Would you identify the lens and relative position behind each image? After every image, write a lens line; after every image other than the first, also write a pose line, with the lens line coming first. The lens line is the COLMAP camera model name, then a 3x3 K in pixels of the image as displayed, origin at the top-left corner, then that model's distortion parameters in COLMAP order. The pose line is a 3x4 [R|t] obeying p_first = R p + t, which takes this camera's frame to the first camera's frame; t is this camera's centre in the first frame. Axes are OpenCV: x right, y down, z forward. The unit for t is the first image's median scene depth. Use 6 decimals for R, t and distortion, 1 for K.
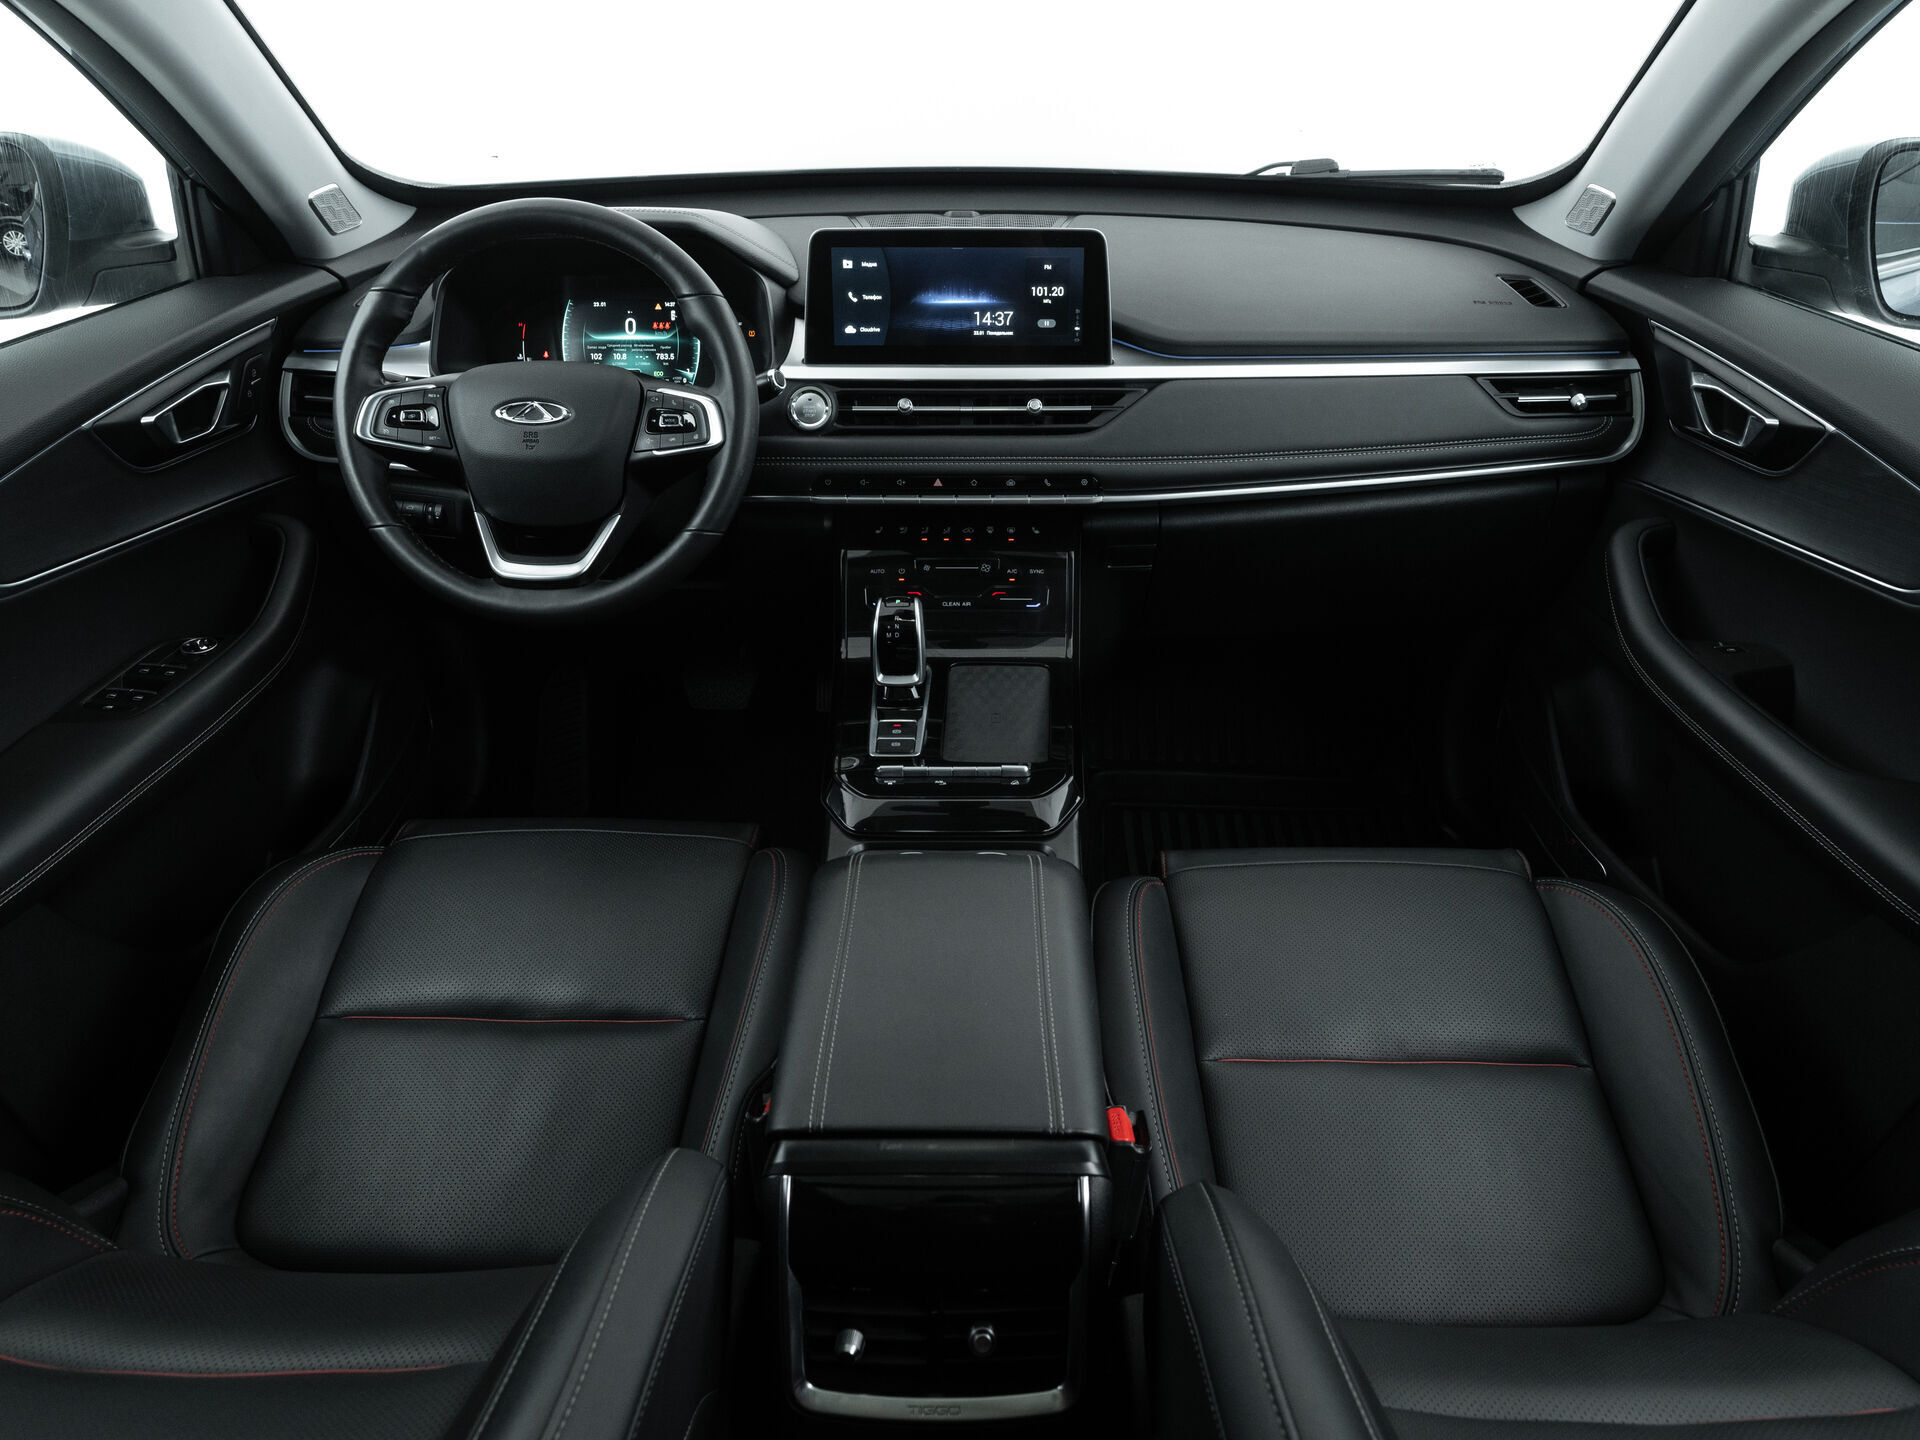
lens RADIAL K [[1262.4, 0, 970.6], [0, 1262.4, 714.2], [0, 0, 1]] dist [-0.027641, -0.001583]
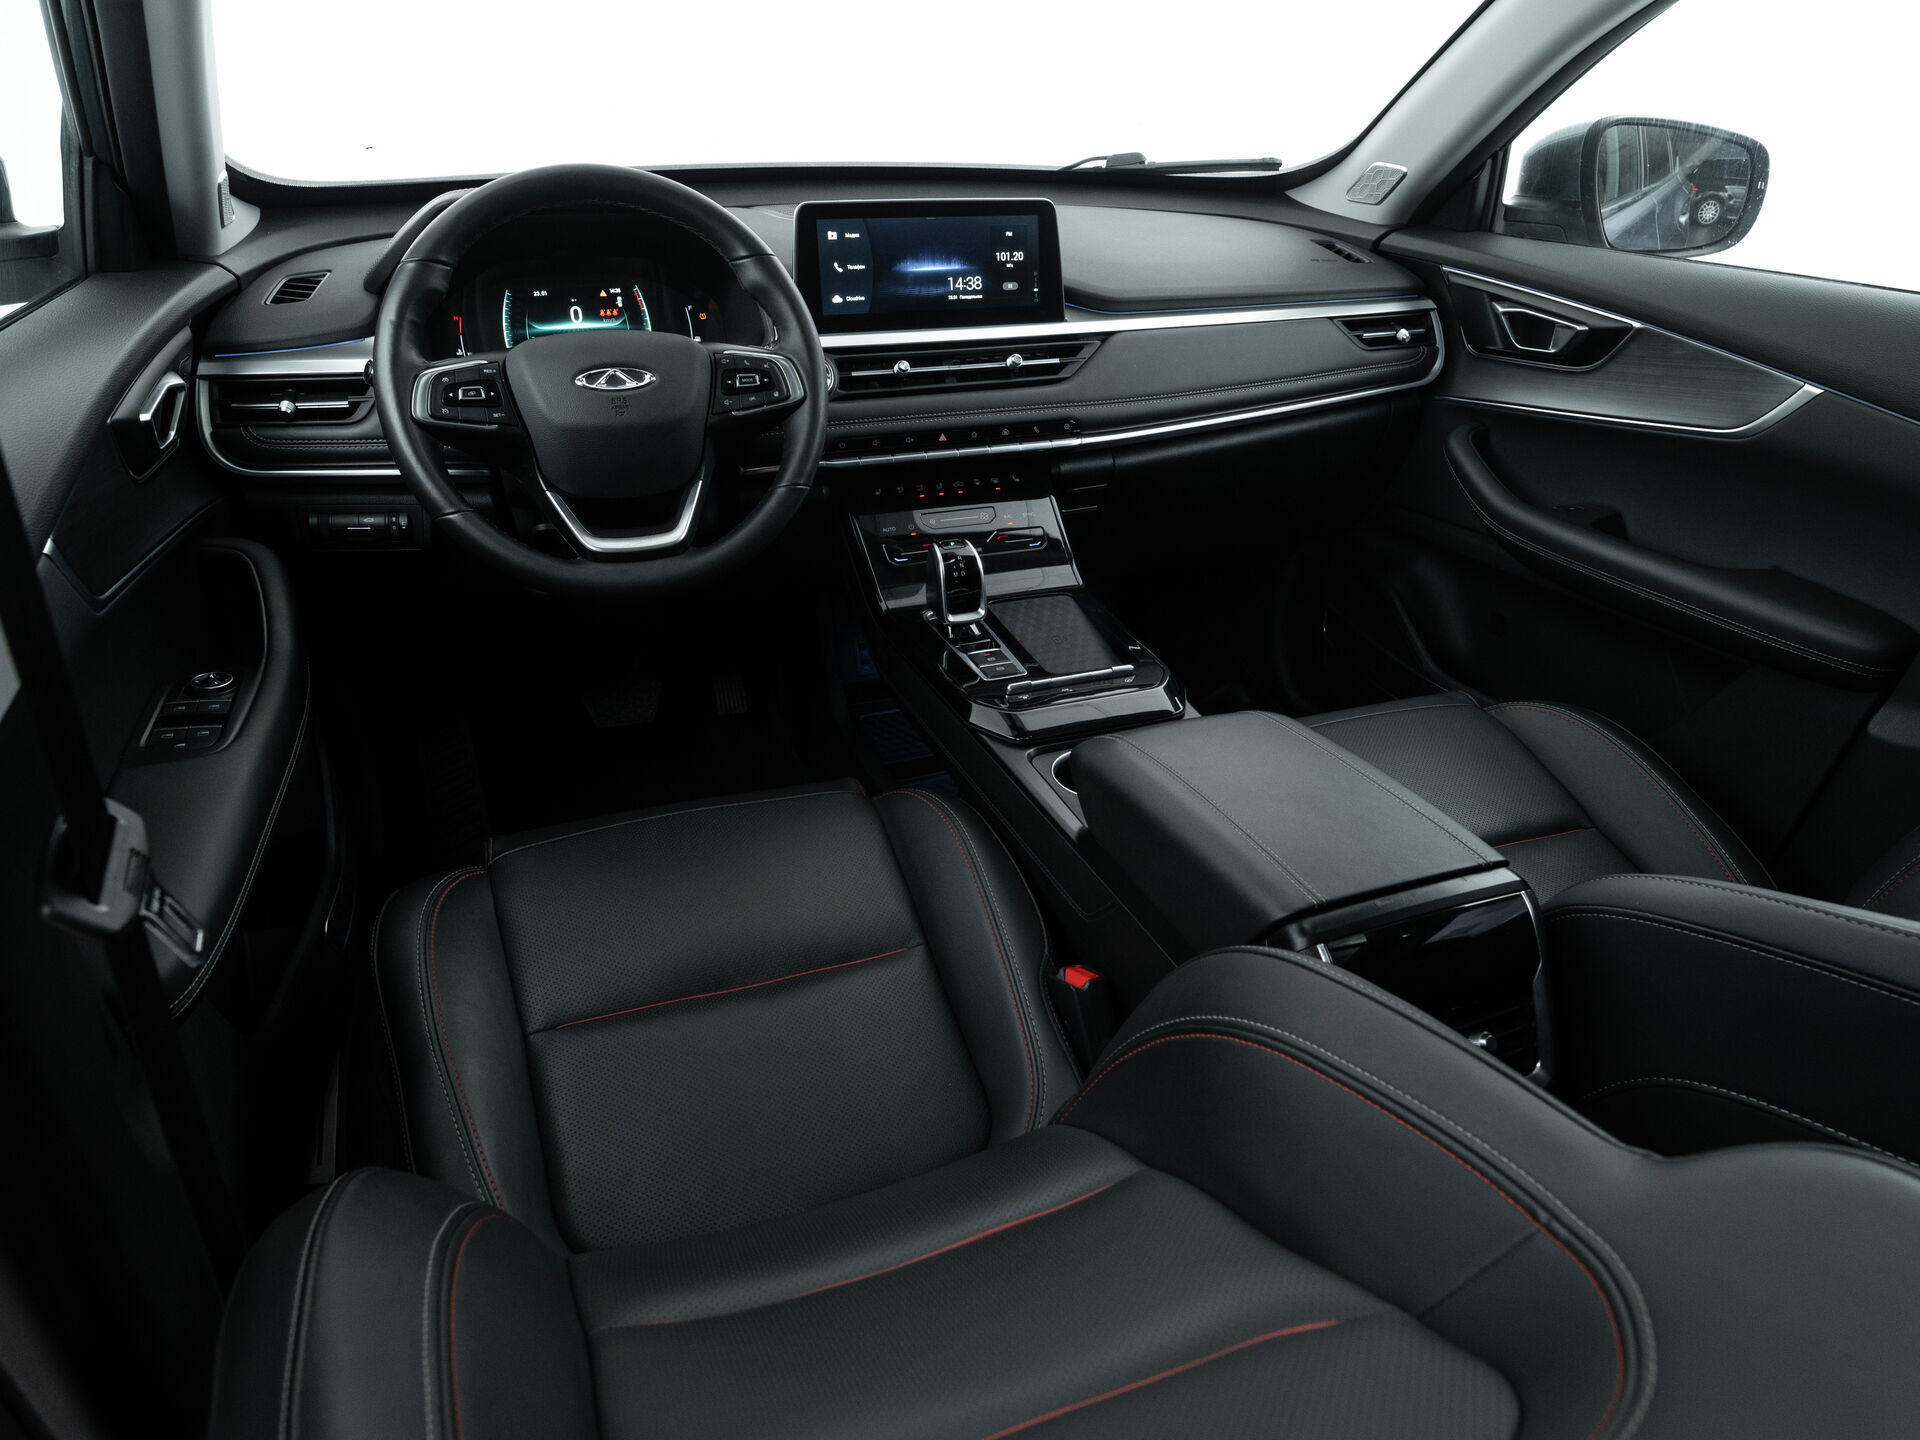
lens RADIAL K [[1251.6, 0, 960.1], [0, 1251.6, 728.5], [0, 0, 1]] dist [-0.027706, -0.002761]
pose [[0.926541, -0.157708, 0.341539, -0.411743], [0.168905, 0.985627, -0.003092, 0.063759], [-0.336143, 0.060553, 0.939862, 0.022137]]
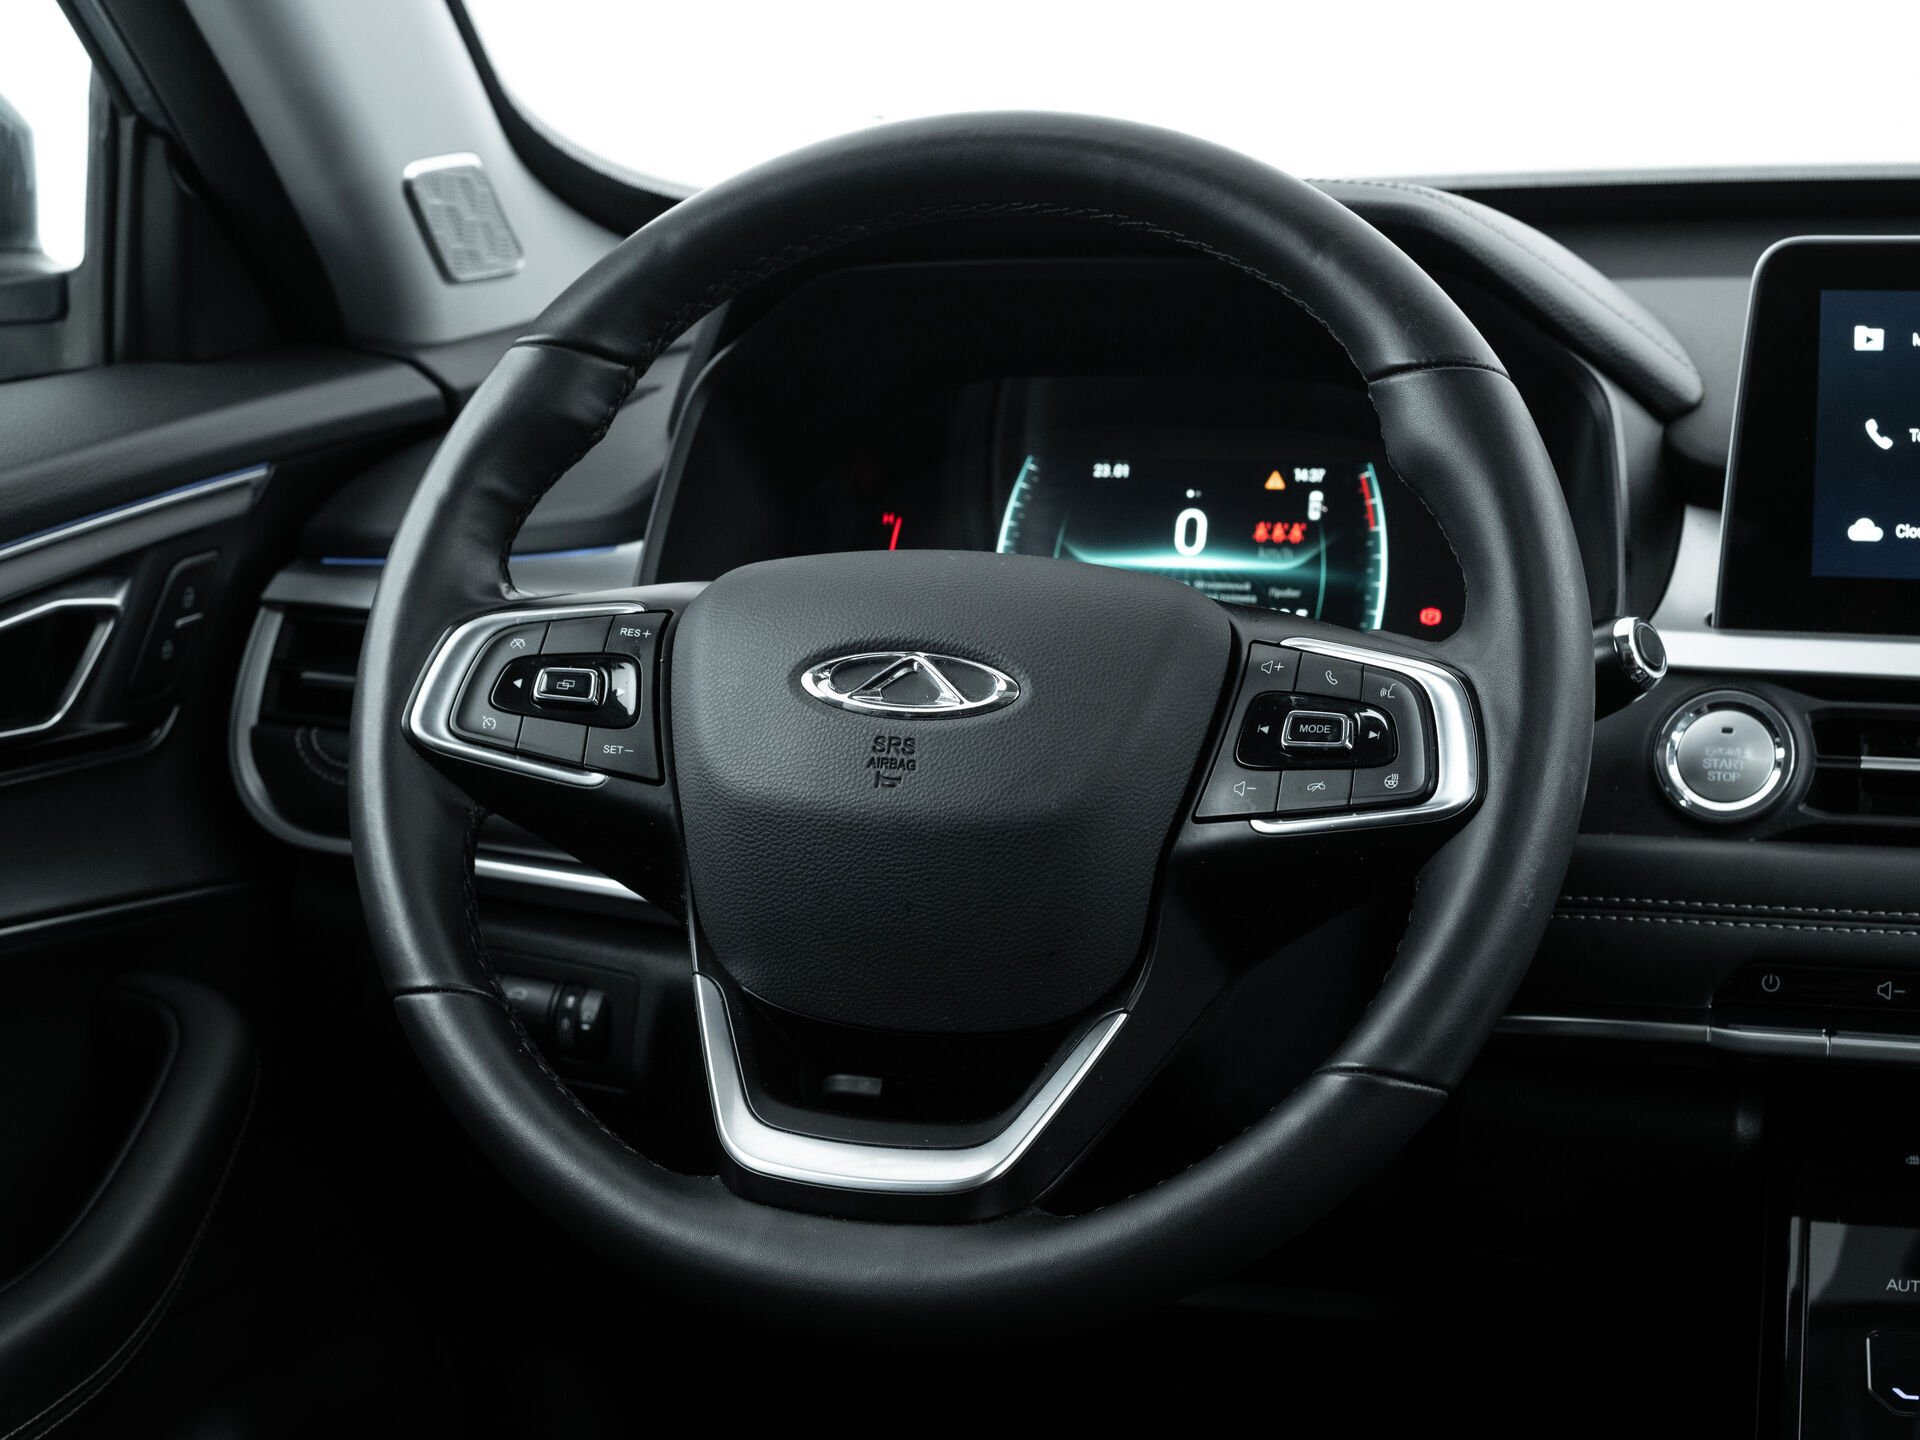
lens RADIAL K [[3299.9, 0, 913.9], [0, 3299.9, 717.3], [0, 0, 1]] dist [-0.123899, -0.018168]
pose [[0.952904, 0.038955, -0.300759, -0.074920], [-0.133286, 0.944598, -0.299948, 0.024641], [0.272412, 0.325909, 0.905304, 0.190207]]
